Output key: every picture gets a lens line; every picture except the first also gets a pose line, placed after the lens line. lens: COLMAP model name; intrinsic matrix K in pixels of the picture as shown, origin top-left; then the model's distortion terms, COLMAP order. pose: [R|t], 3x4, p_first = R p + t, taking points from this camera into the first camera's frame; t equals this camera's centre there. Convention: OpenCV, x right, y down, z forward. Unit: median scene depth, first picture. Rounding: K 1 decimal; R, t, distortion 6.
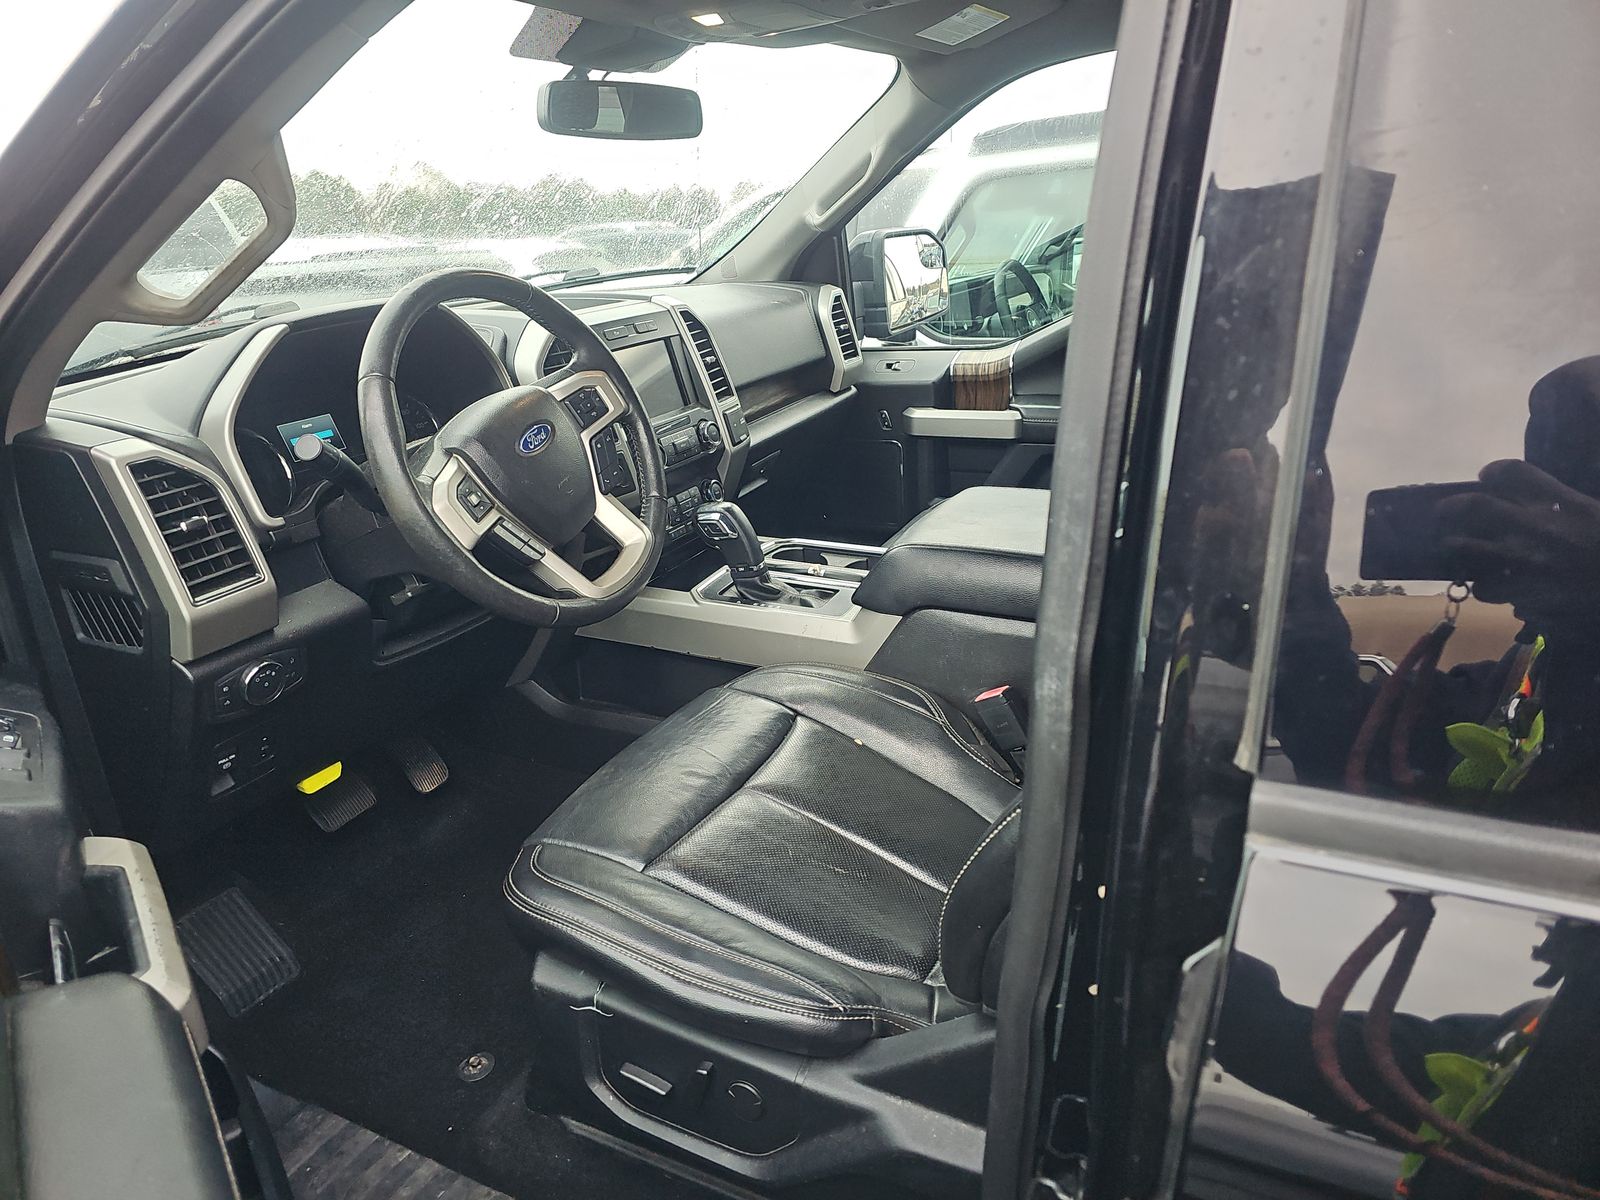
lens RADIAL K [[1031.7, 0, 800.0], [0, 1031.7, 600.0], [0, 0, 1]] dist [0.017942, -0.001215]
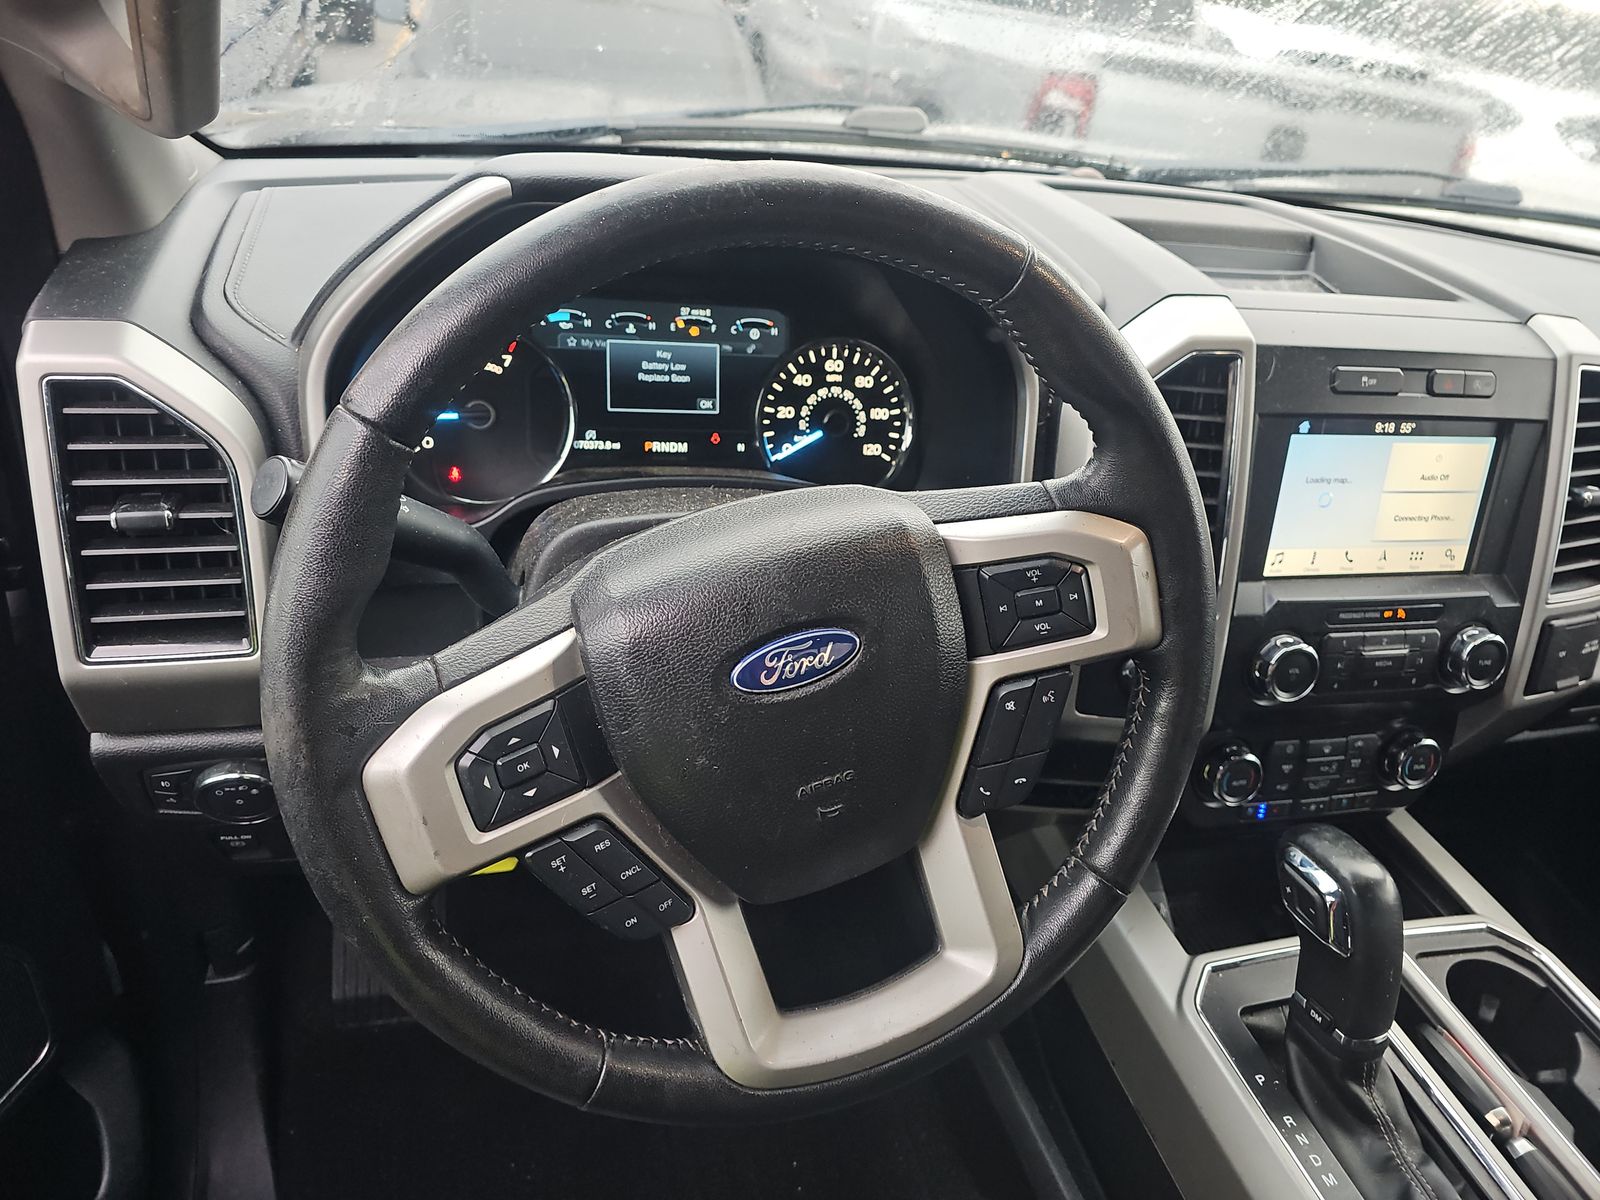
lens RADIAL K [[1070.0, 0, 795.3], [0, 1070.0, 632.2], [0, 0, 1]] dist [0.022982, -0.001988]
pose [[0.658463, 0.520580, -0.543528, -0.046011], [-0.420081, 0.853441, 0.308497, -0.258435], [0.624466, 0.025192, 0.780645, 0.632068]]
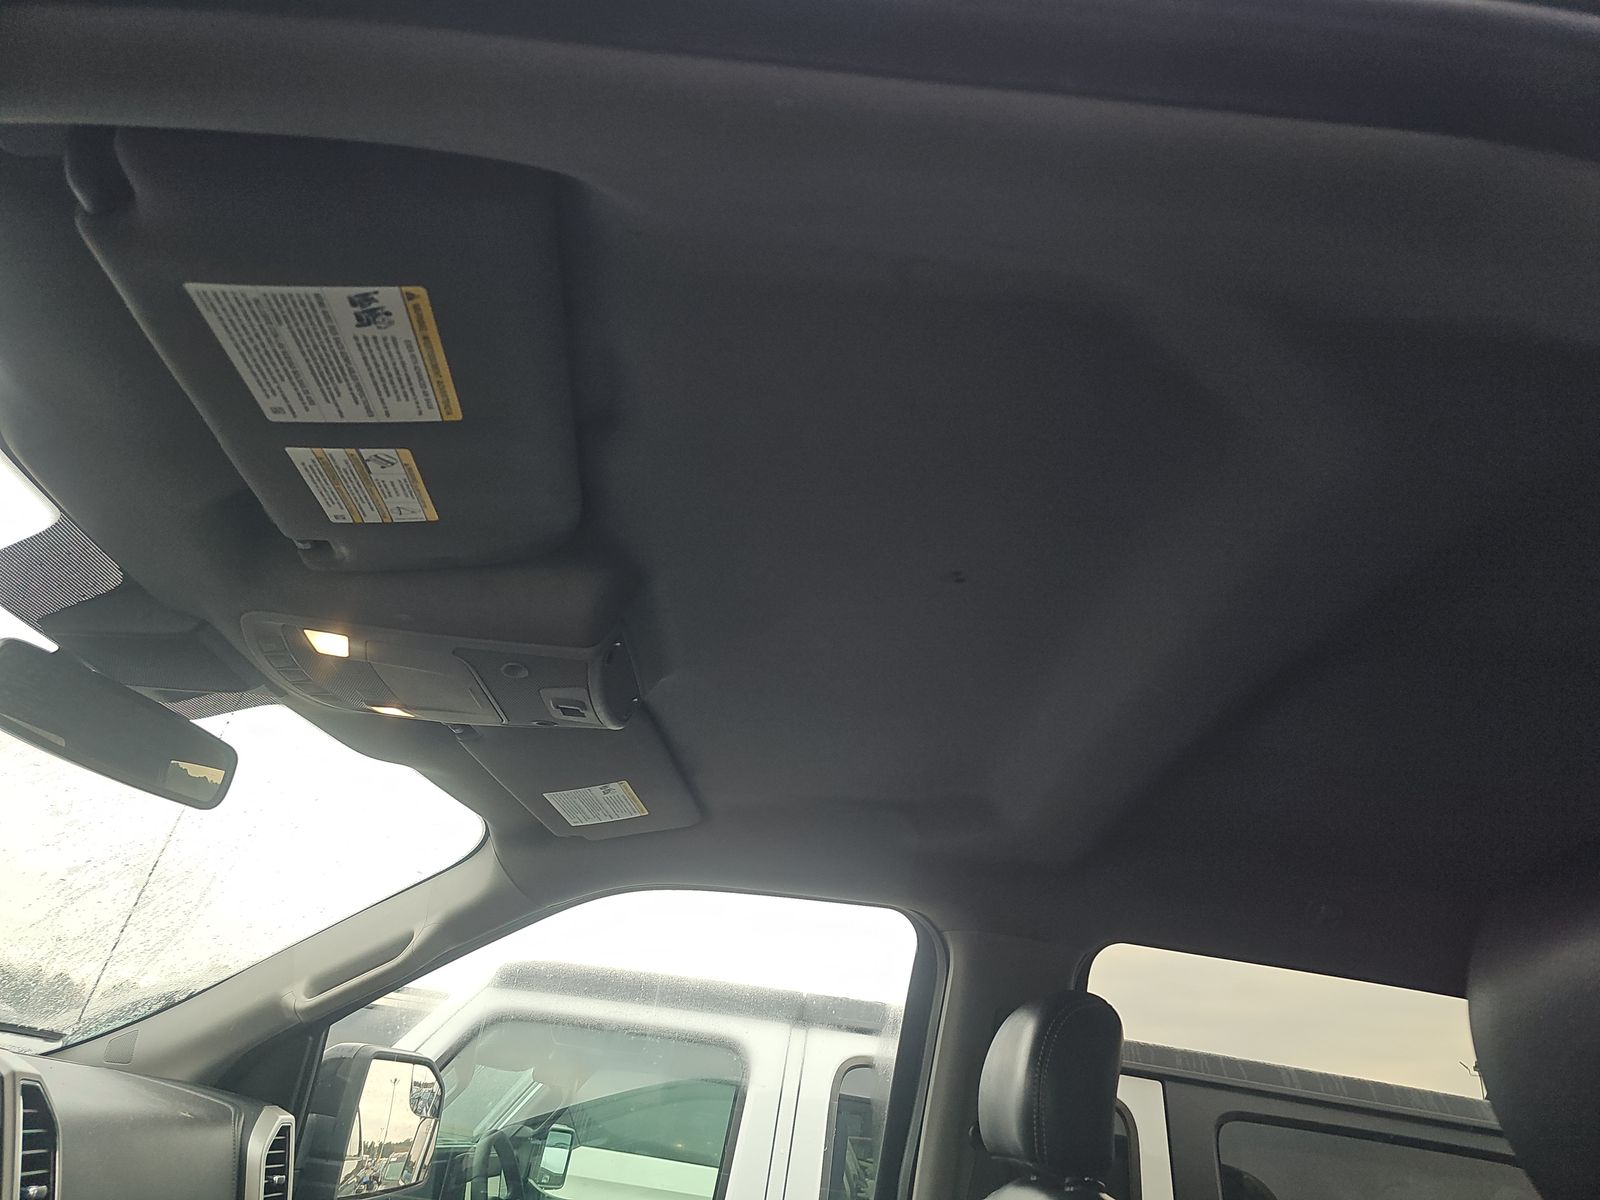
lens RADIAL K [[1080.1, 0, 800.0], [0, 1080.1, 600.0], [0, 0, 1]] dist [0.019852, 0.000380]
pose [[0.863713, 0.373433, 0.338449, -0.073900], [-0.019530, 0.695842, -0.717929, -0.069693], [-0.503606, 0.613474, 0.608301, 0.394947]]
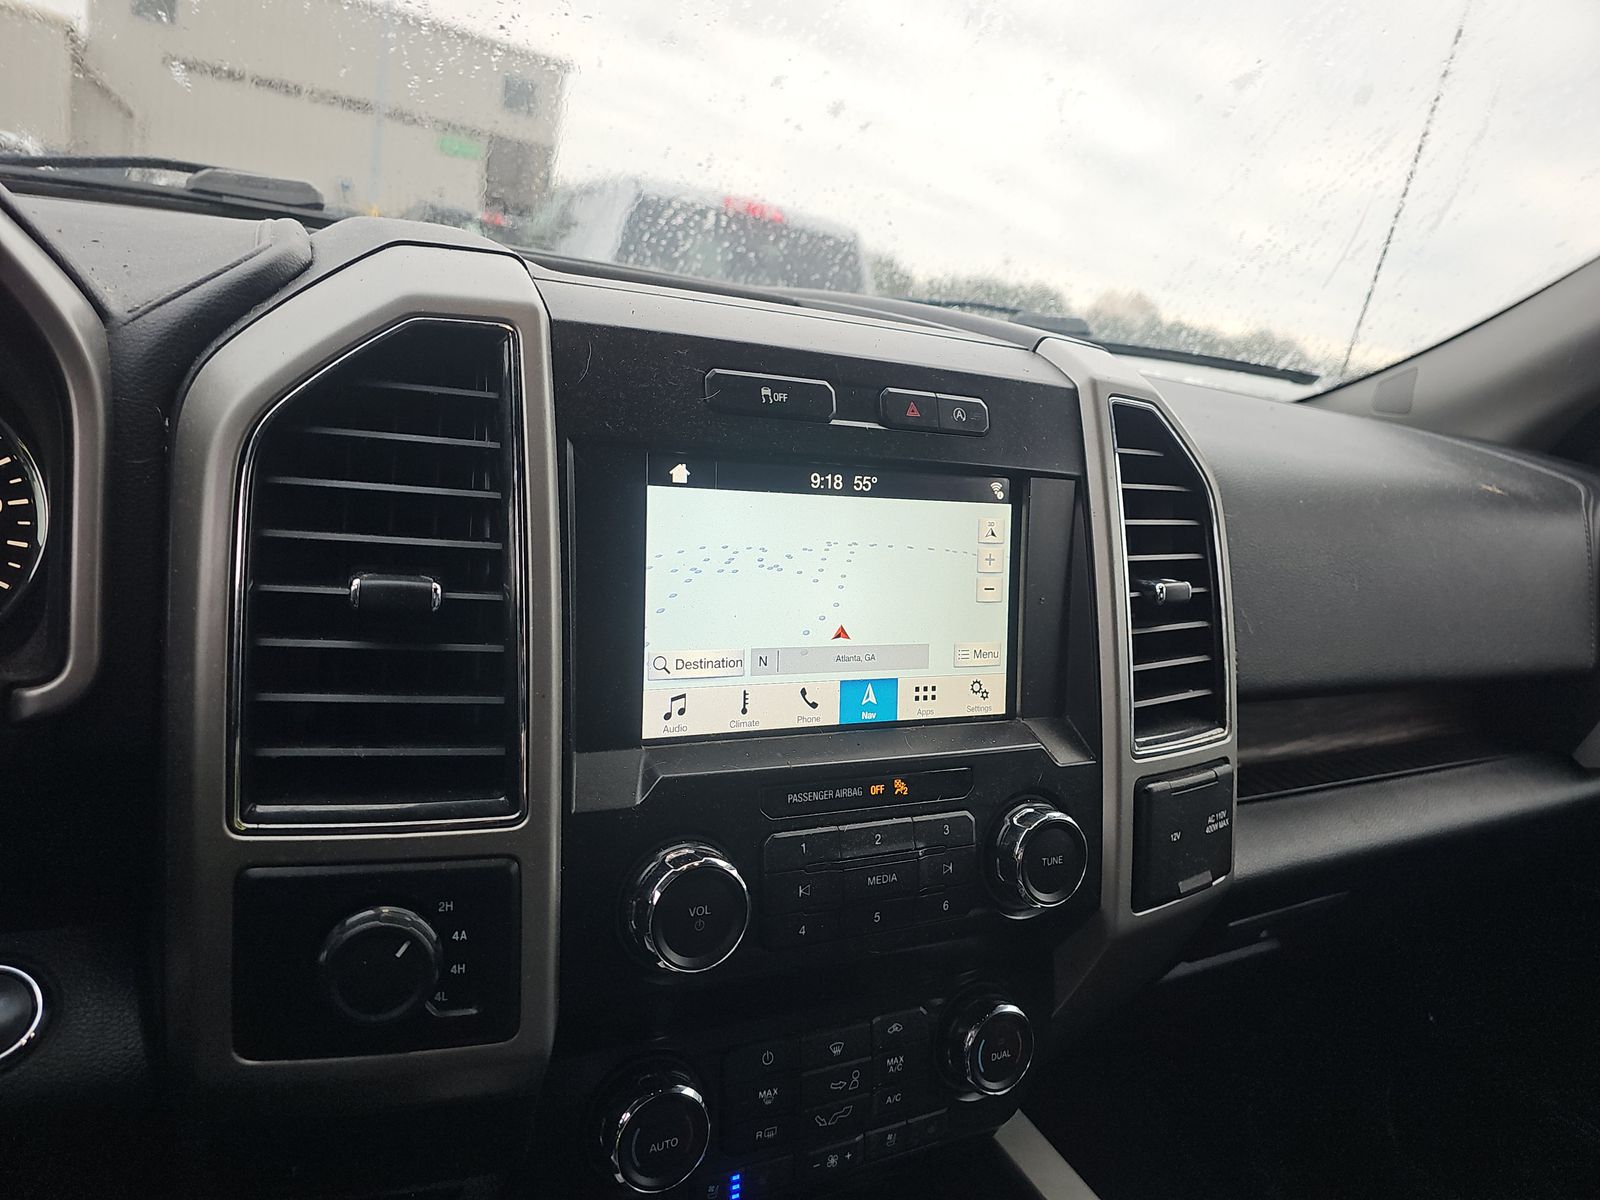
lens RADIAL K [[1080.1, 0, 800.0], [0, 1080.1, 600.0], [0, 0, 1]] dist [0.019852, 0.000380]
pose [[0.802876, 0.322390, -0.501453, -0.026086], [-0.384350, 0.922925, -0.022023, -0.259612], [0.455703, 0.210415, 0.864905, 0.979300]]
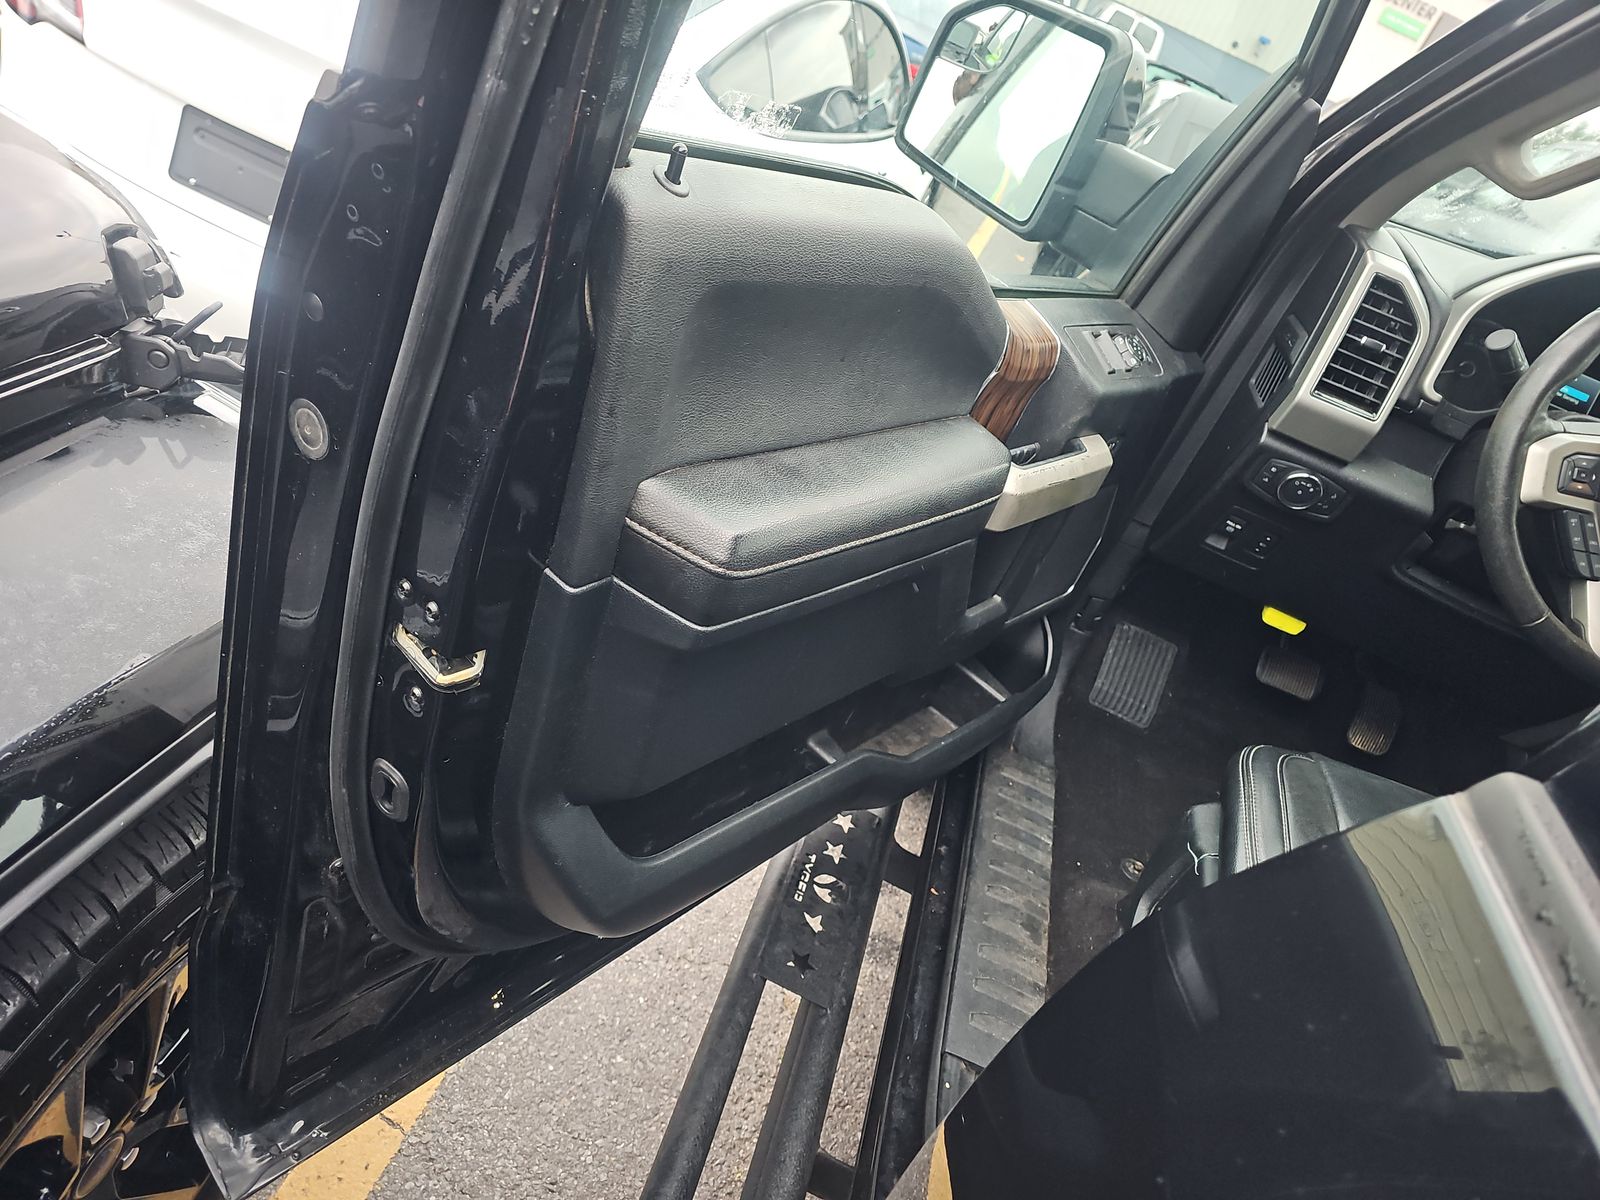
lens RADIAL K [[1080.1, 0, 800.0], [0, 1080.1, 600.0], [0, 0, 1]] dist [0.019852, 0.000380]
pose [[0.192531, 0.643615, -0.740737, 0.295142], [-0.643811, 0.652532, 0.399636, 0.030411], [0.740567, 0.399952, 0.539999, -0.004711]]
